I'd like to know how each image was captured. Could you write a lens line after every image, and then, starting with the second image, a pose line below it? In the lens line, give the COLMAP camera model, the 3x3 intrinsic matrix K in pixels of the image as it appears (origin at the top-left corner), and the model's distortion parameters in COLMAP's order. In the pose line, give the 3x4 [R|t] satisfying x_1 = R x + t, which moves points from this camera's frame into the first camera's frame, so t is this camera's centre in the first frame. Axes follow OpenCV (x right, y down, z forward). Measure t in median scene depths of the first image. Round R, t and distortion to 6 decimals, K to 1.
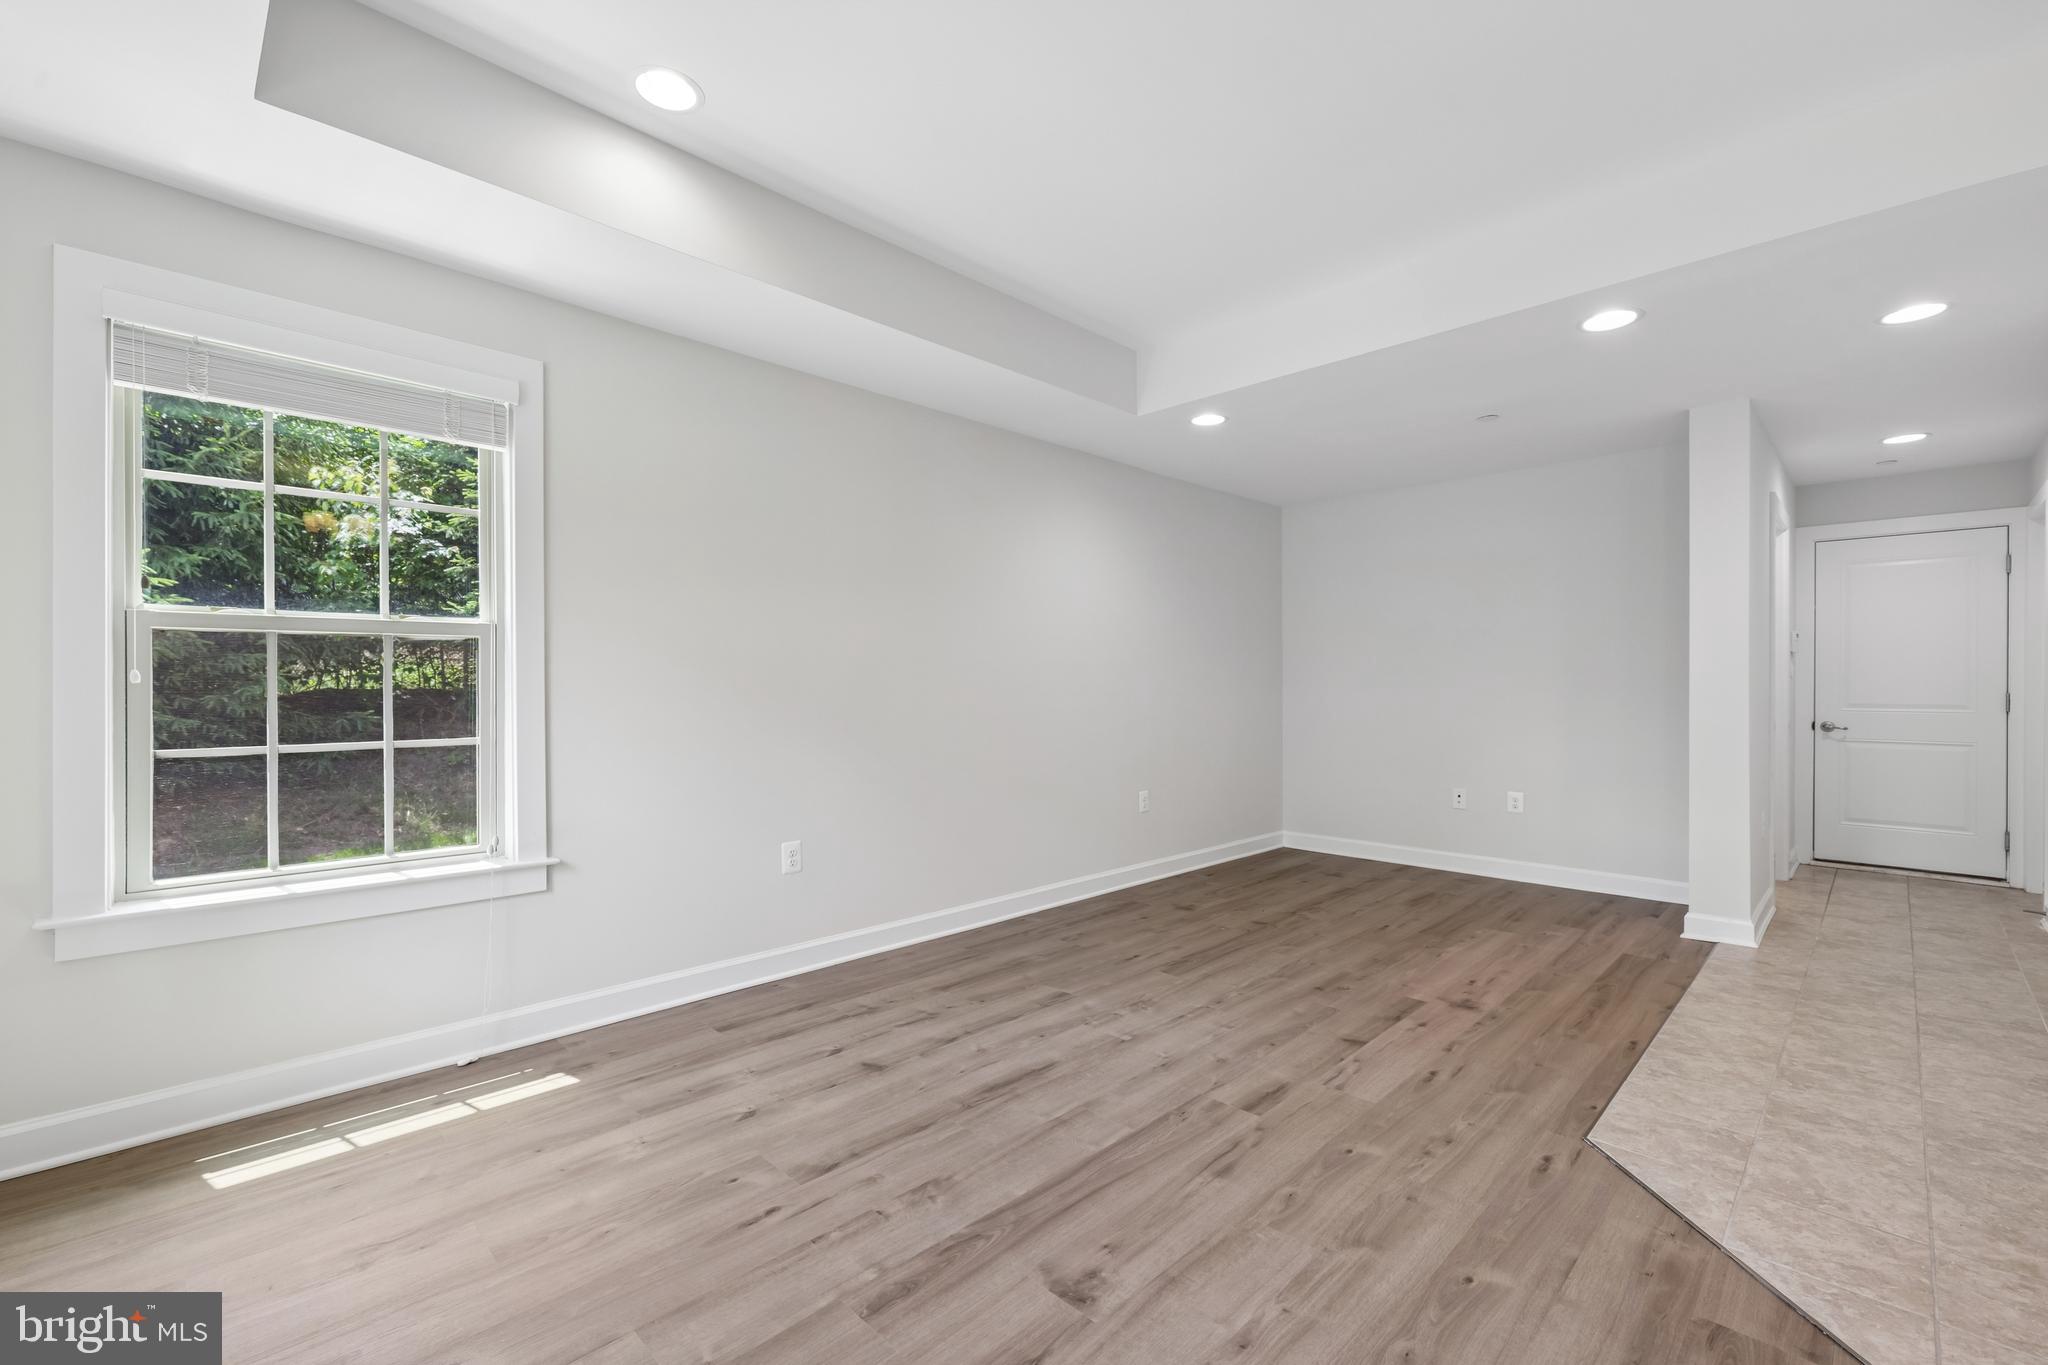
lens RADIAL K [[866.8, 0, 1016.8], [0, 866.8, 683.6], [0, 0, 1]] dist [-0.000374, 0.000276]
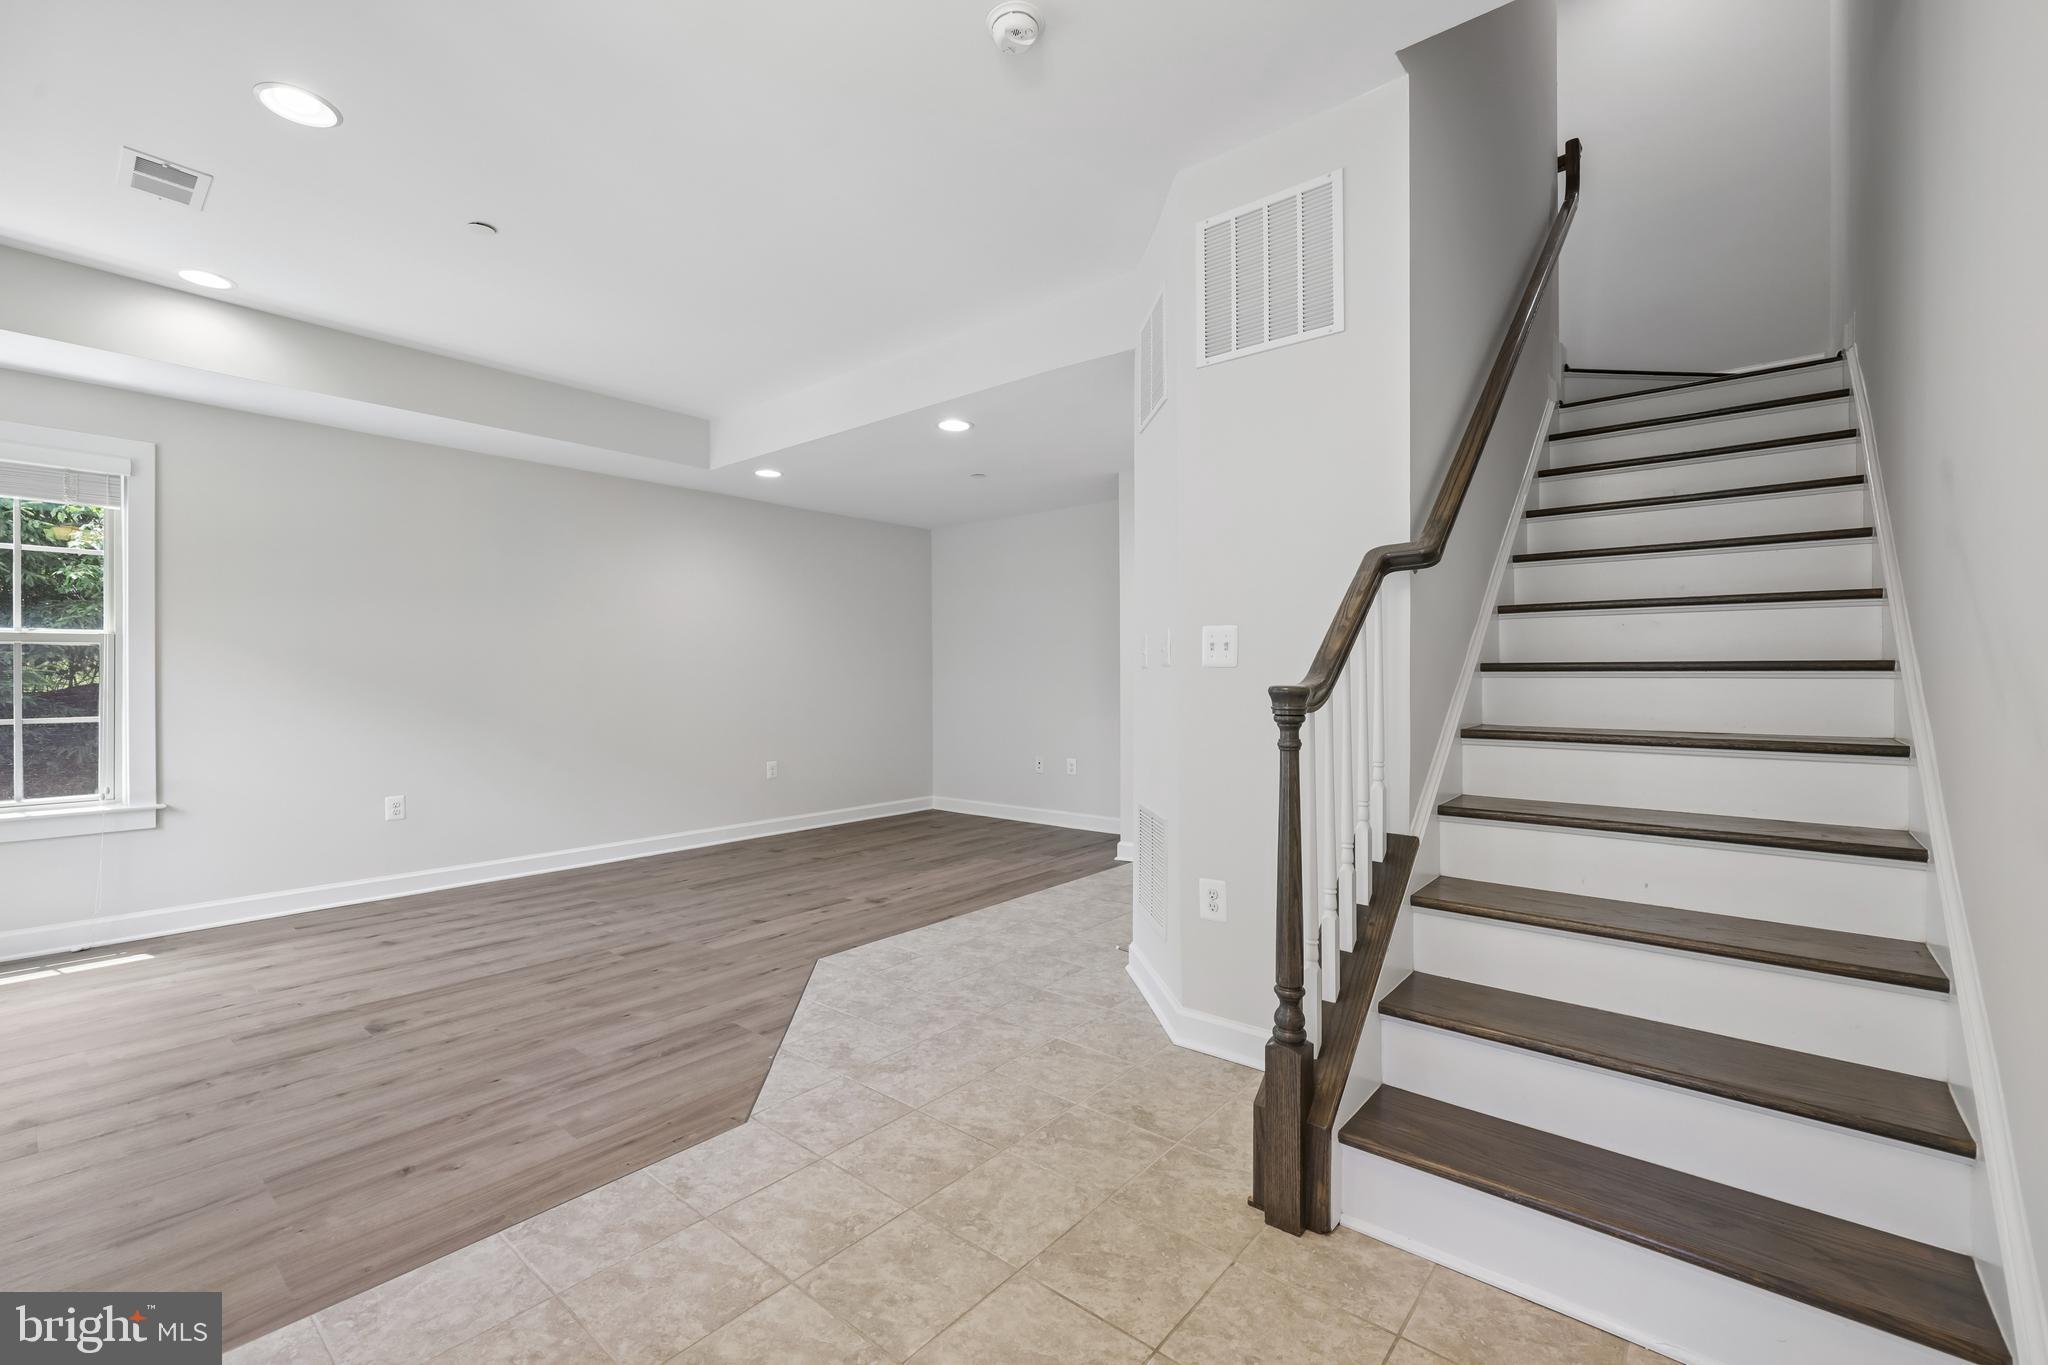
lens RADIAL K [[869.7, 0, 1010.3], [0, 869.7, 670.4], [0, 0, 1]] dist [-0.001221, 0.000352]
pose [[0.996156, -0.004570, 0.087480, 0.697662], [0.005019, 0.999975, -0.004913, 0.002669], [-0.087455, 0.005333, 0.996154, -0.499699]]
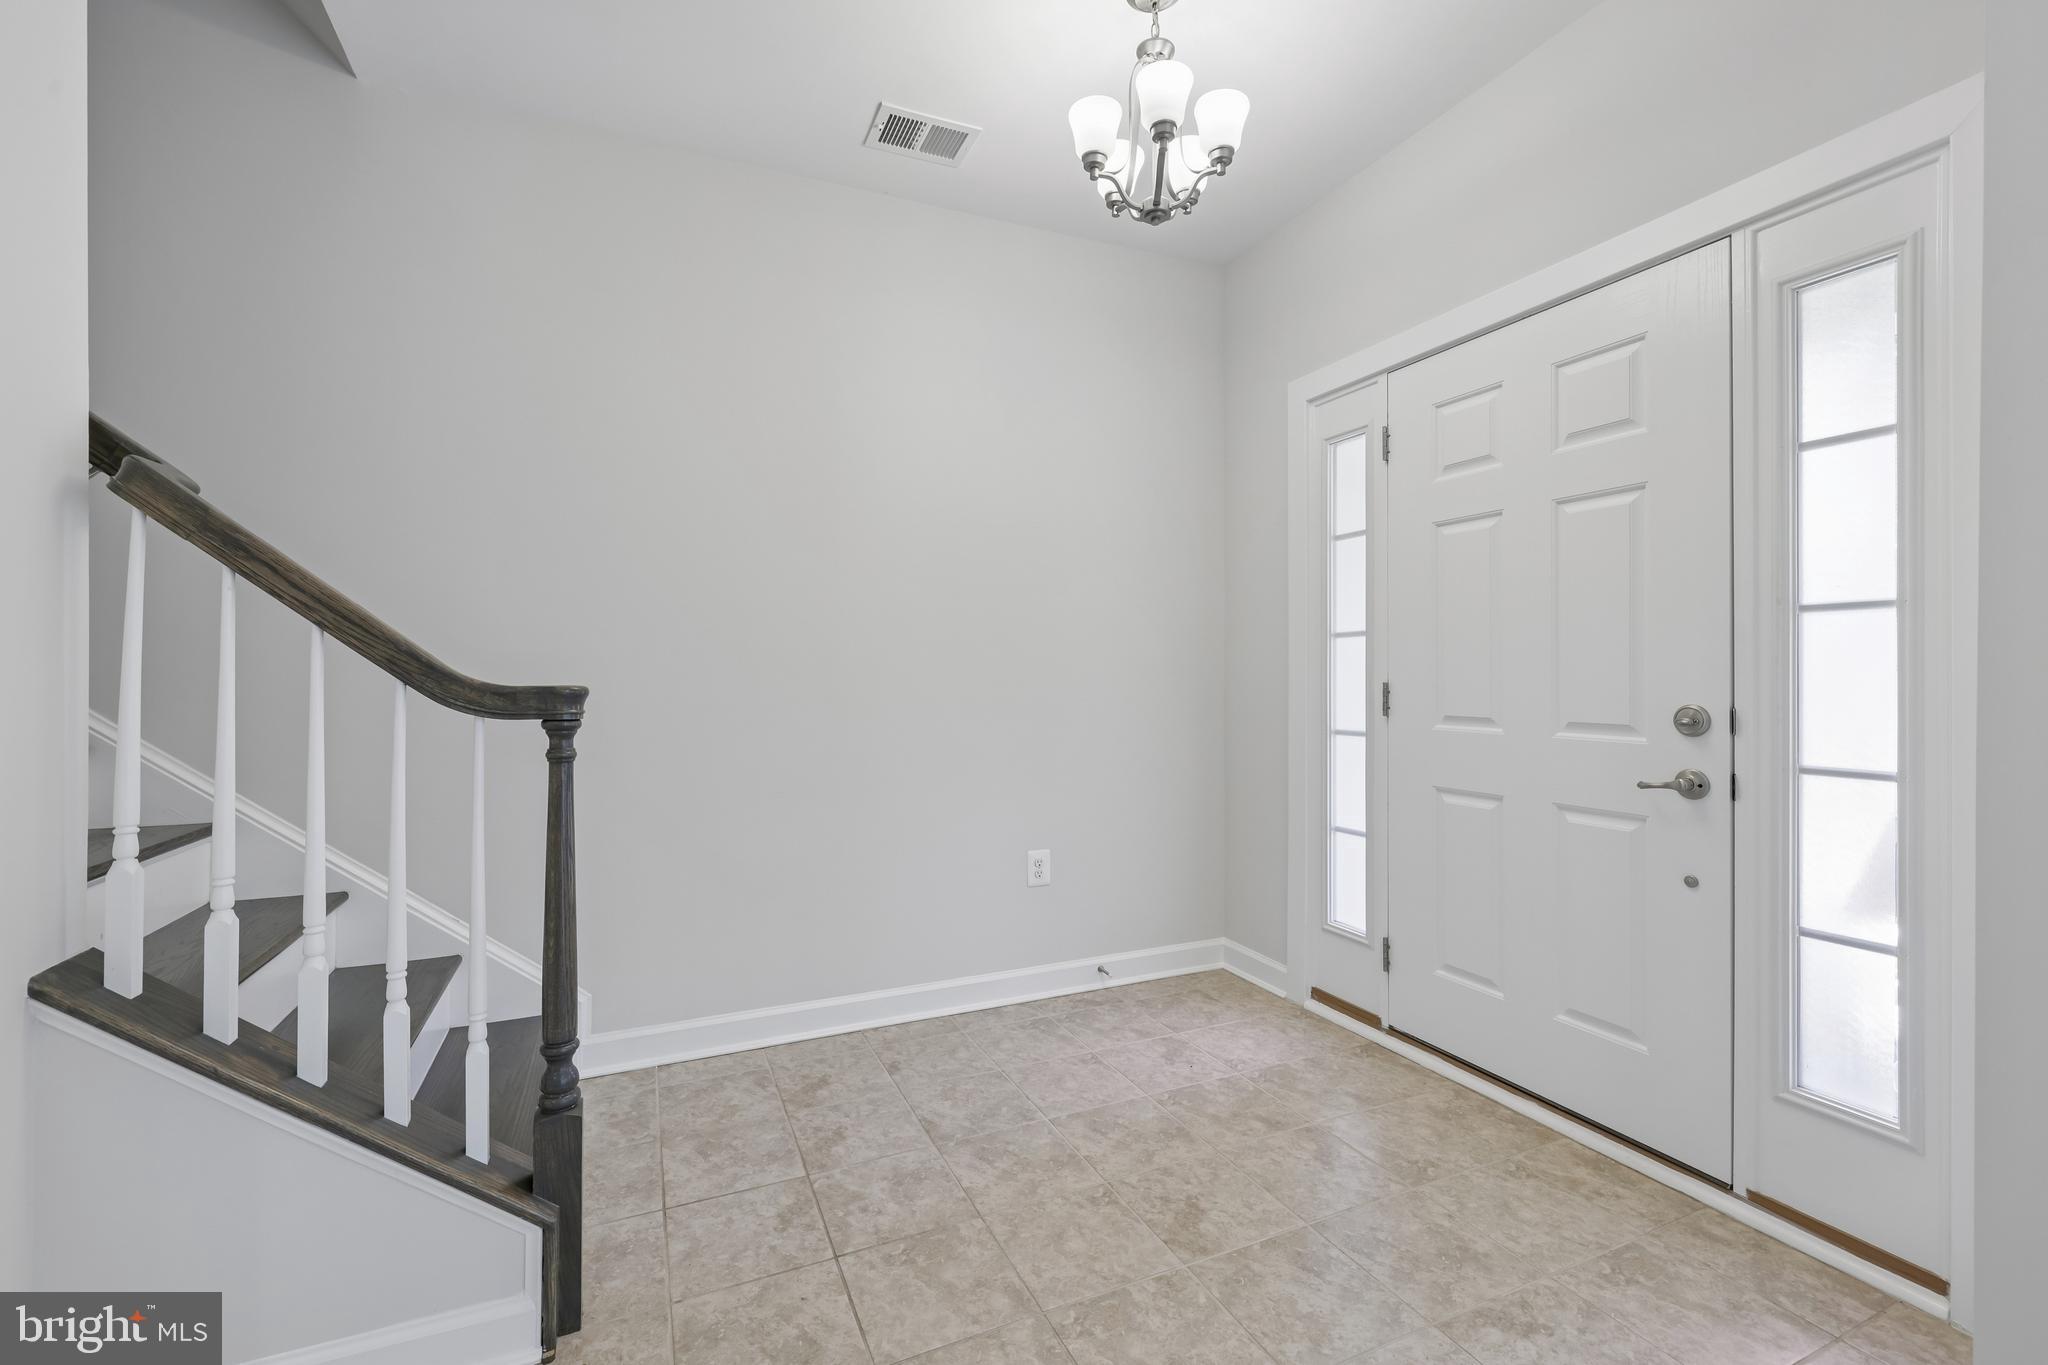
lens RADIAL K [[860.7, 0, 1012.9], [0, 860.7, 673.0], [0, 0, 1]] dist [-0.001147, -0.000073]
pose [[-0.934972, 0.001620, 0.354717, 0.497754], [0.001554, 0.999999, -0.000469, 0.003352], [-0.354717, 0.000113, -0.934974, 0.549747]]
